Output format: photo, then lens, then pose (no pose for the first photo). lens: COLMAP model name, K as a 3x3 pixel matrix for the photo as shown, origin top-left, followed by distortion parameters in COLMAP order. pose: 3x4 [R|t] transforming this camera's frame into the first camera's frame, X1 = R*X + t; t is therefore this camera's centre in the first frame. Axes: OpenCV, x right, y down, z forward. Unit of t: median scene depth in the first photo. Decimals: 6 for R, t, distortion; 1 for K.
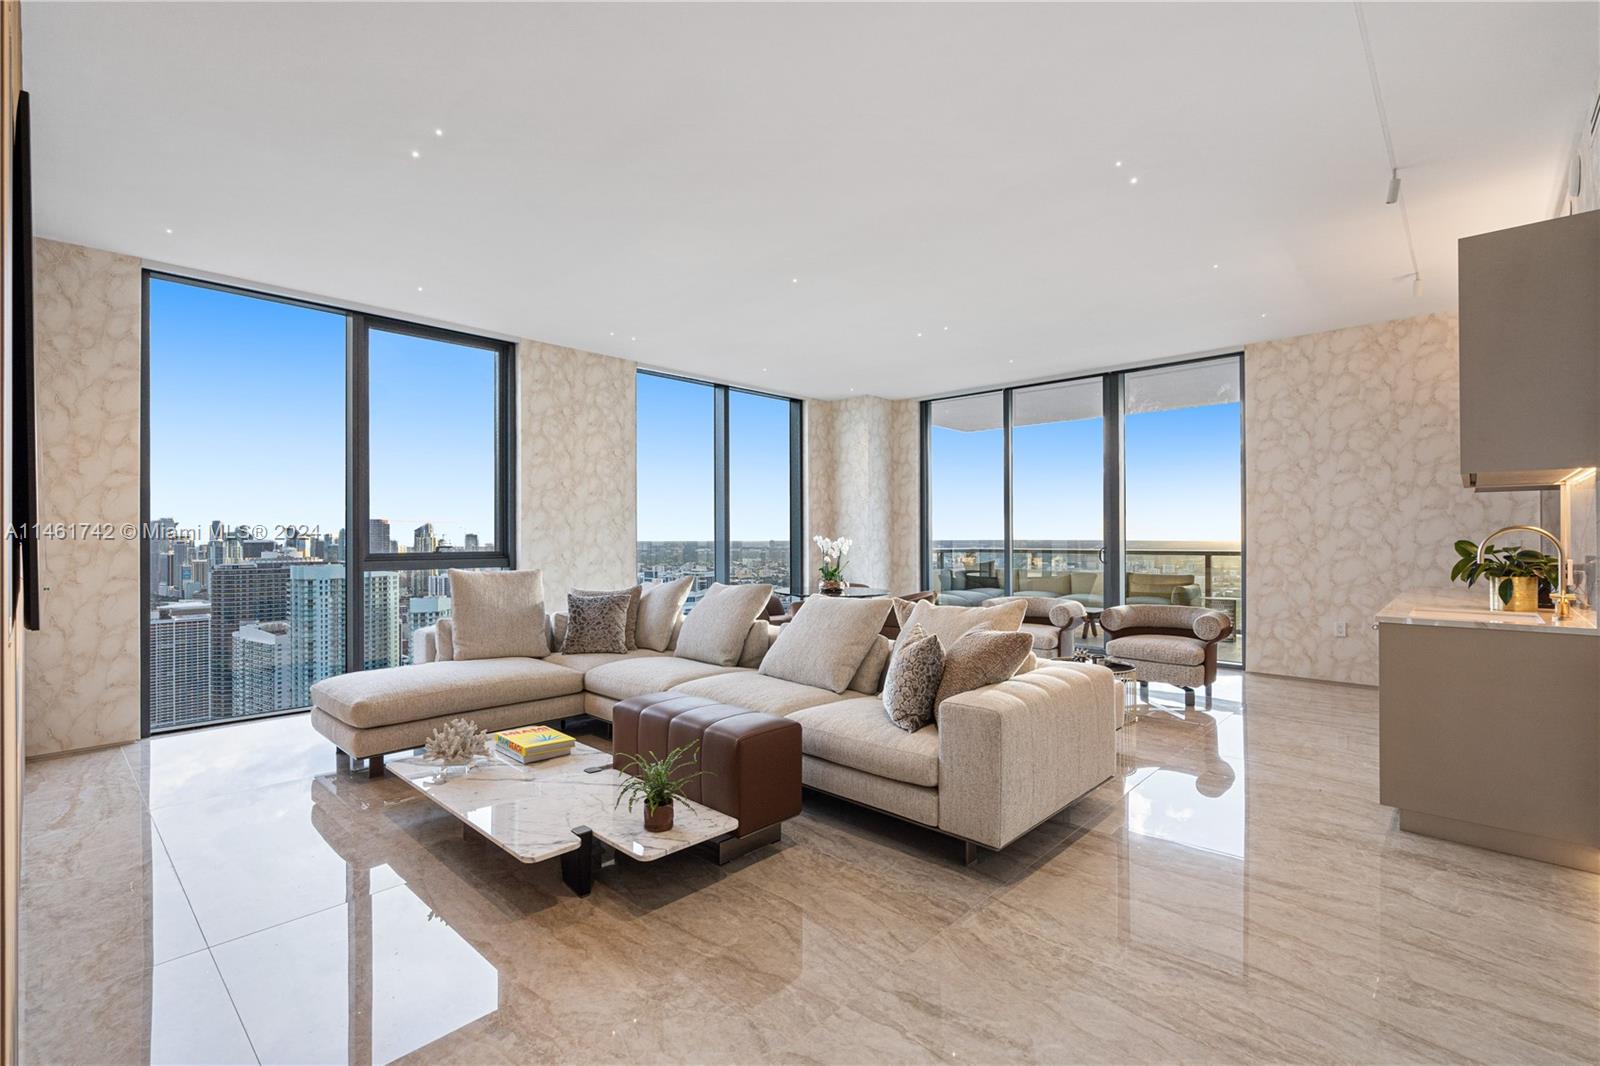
lens RADIAL K [[734.1, 0, 792.0], [0, 734.1, 533.1], [0, 0, 1]] dist [0.005833, -0.000329]
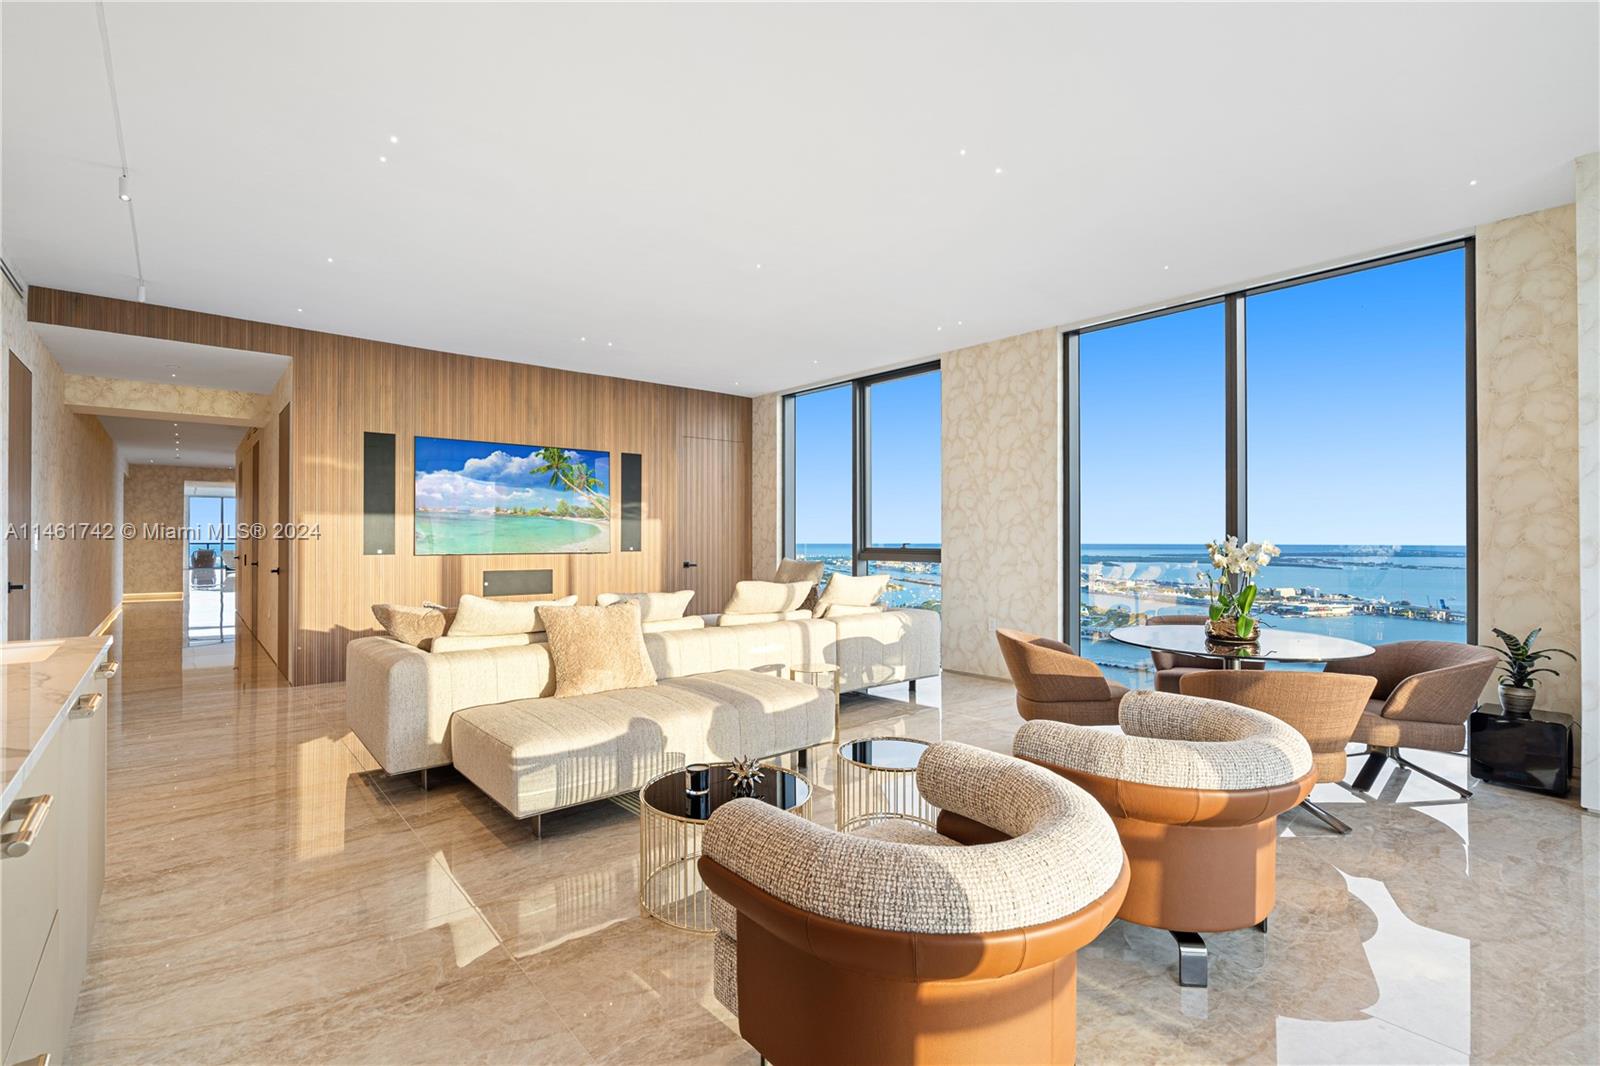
lens RADIAL K [[734.1, 0, 792.2], [0, 734.1, 531.9], [0, 0, 1]] dist [0.005833, -0.000329]
pose [[-0.130937, 0.002538, -0.991387, 0.845600], [0.004729, 0.999987, 0.001935, -0.003139], [0.991379, -0.004435, -0.130947, 1.044541]]
